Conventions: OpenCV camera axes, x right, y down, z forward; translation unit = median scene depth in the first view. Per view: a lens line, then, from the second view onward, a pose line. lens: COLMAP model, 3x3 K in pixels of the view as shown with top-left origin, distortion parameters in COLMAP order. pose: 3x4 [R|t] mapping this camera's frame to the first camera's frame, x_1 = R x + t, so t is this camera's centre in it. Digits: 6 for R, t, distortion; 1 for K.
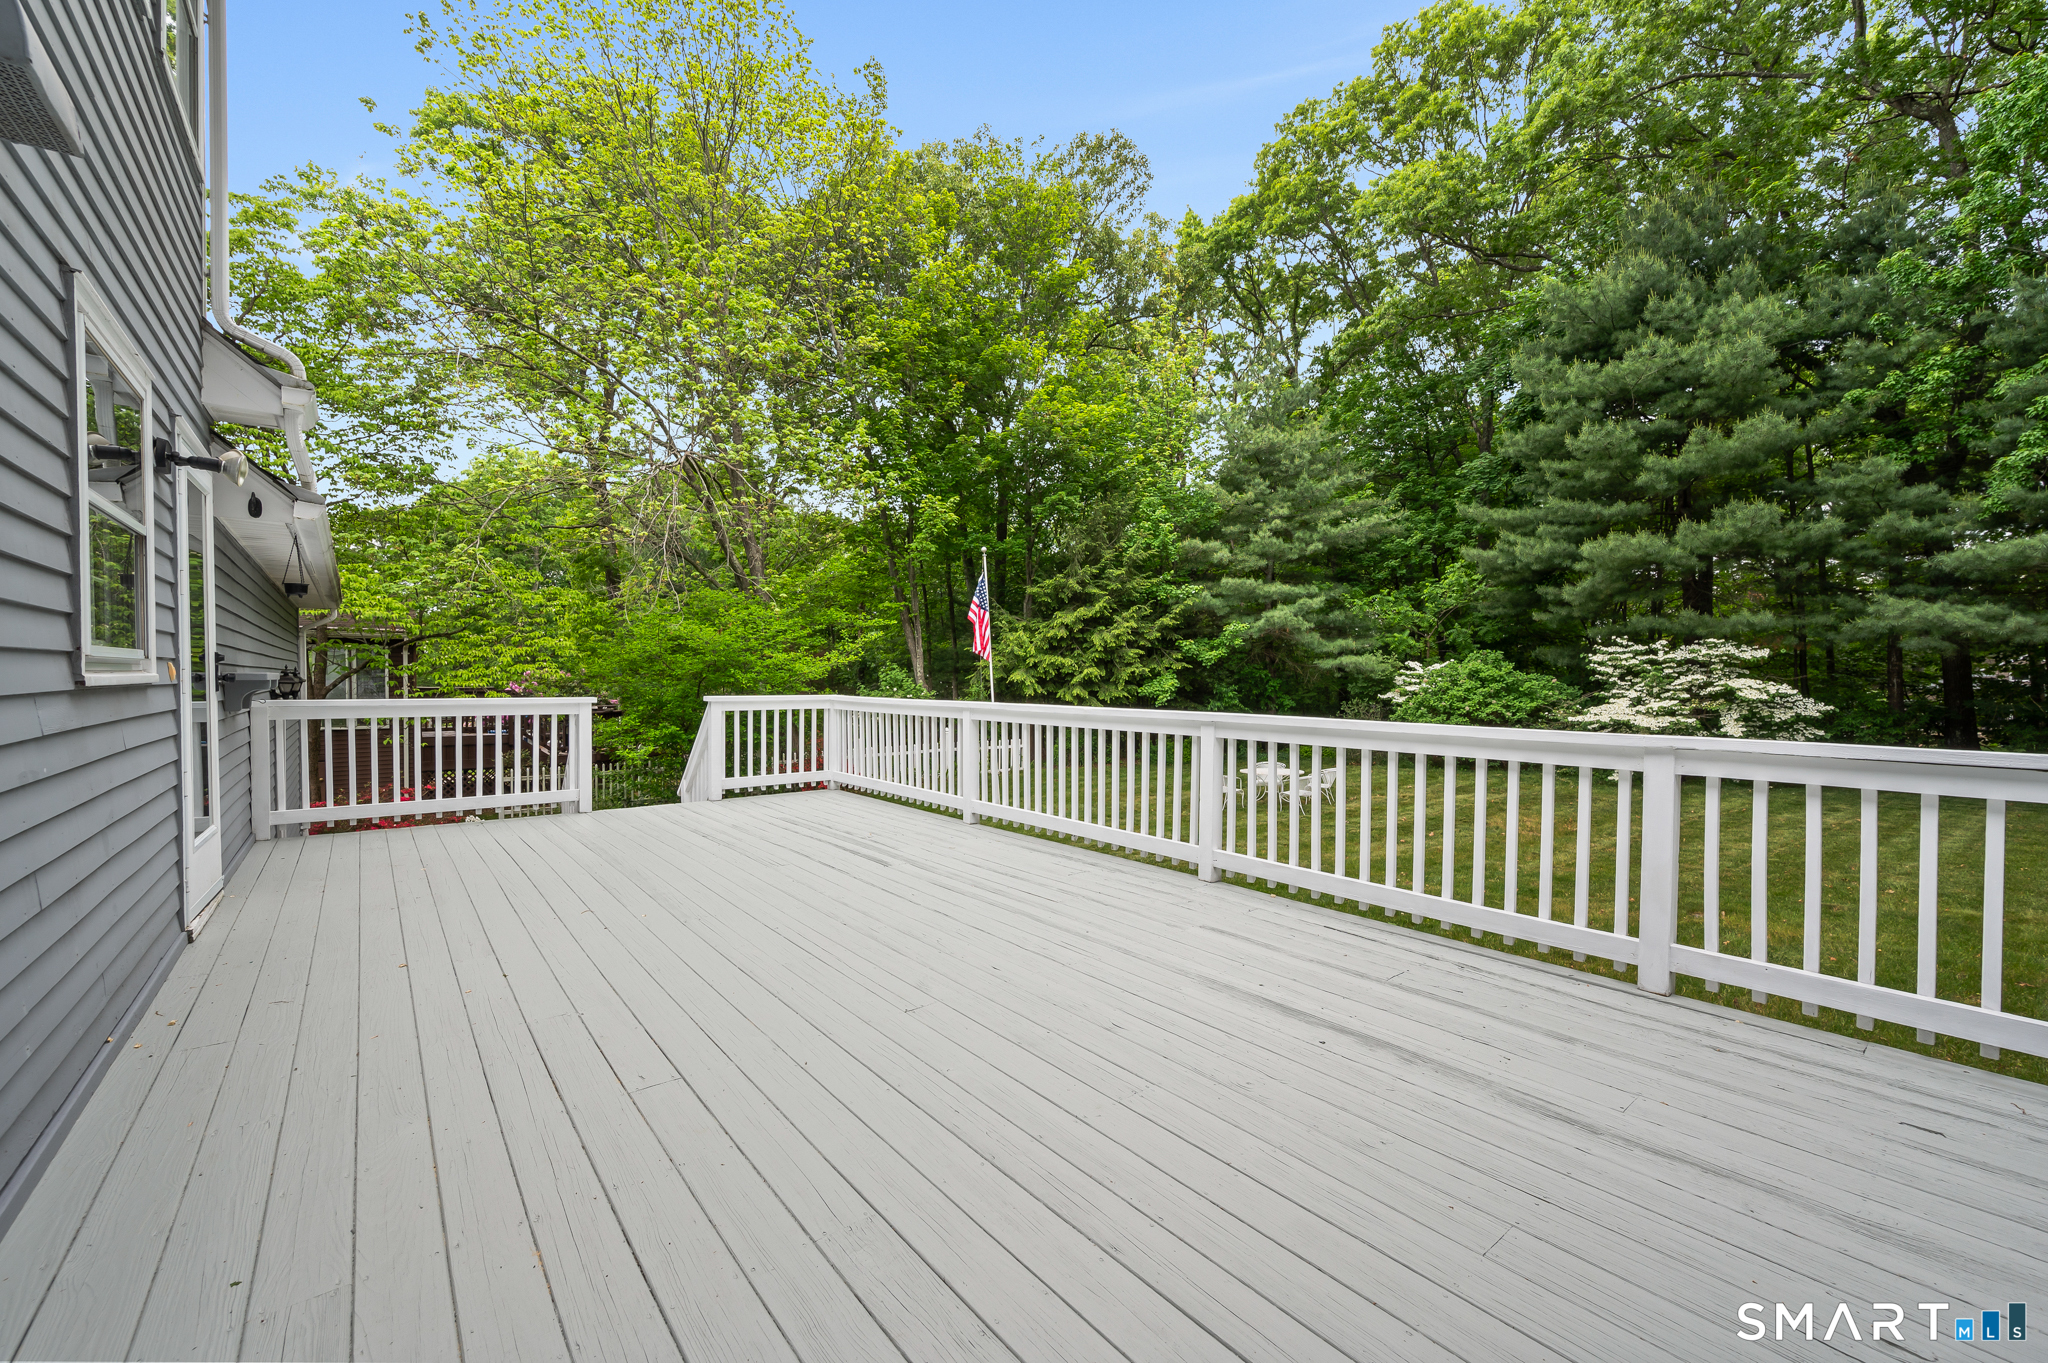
lens RADIAL K [[825.0, 0, 1024.0], [0, 825.0, 681.5], [0, 0, 1]] dist [0.000851, 0.000042]
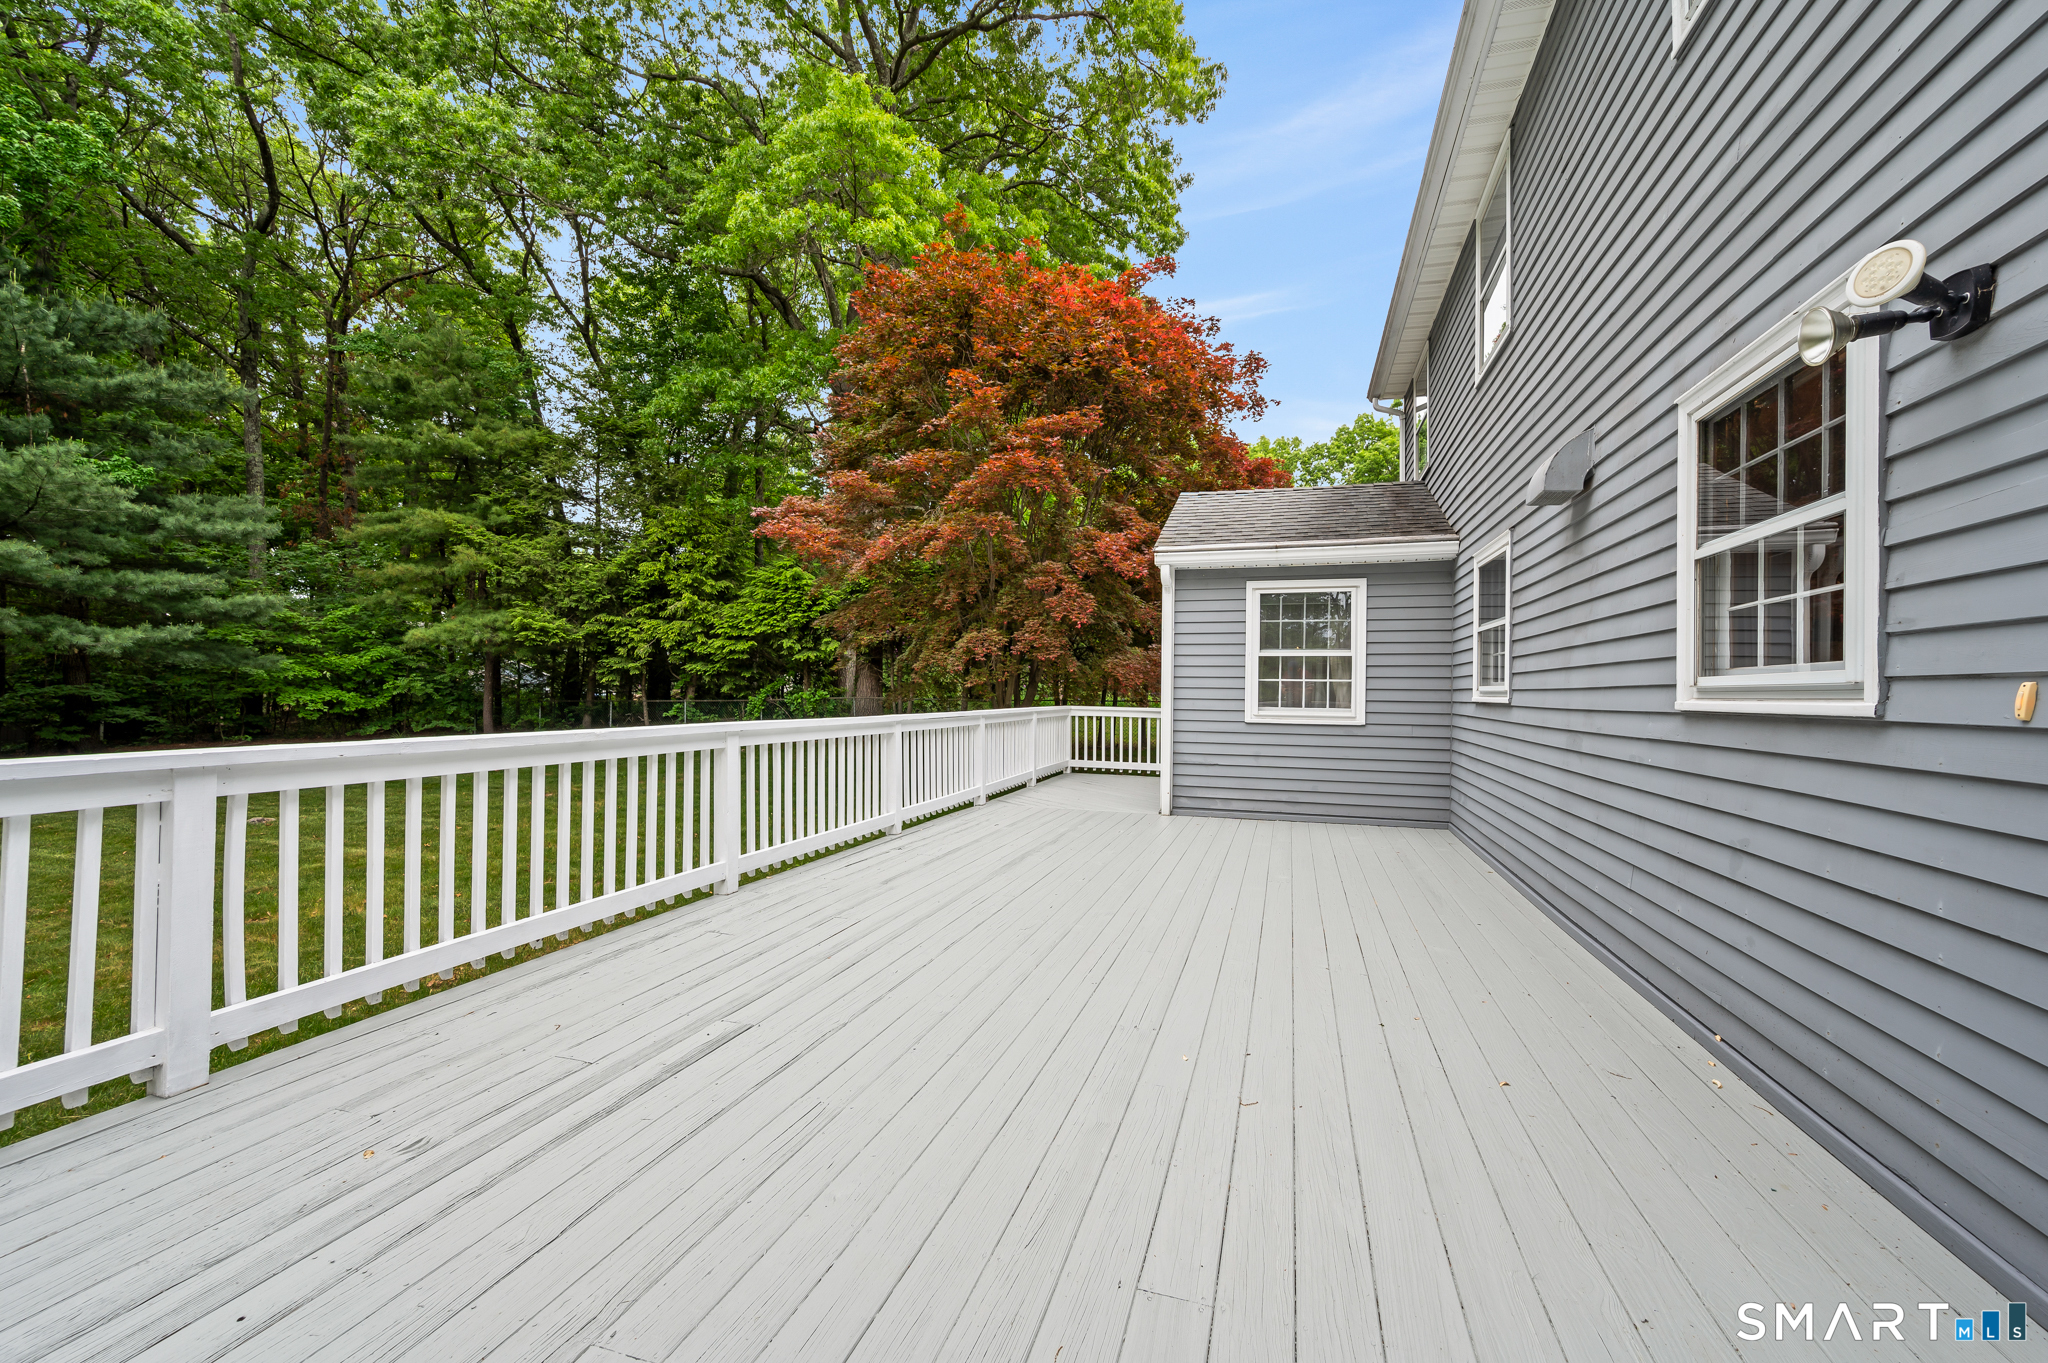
lens RADIAL K [[840.2, 0, 1012.0], [0, 840.2, 685.6], [0, 0, 1]] dist [0.001385, -0.000047]
pose [[-0.542206, 0.011107, 0.840172, -0.826197], [0.007293, 0.999937, -0.008512, 0.004527], [-0.840214, 0.001511, -0.542253, 1.302411]]
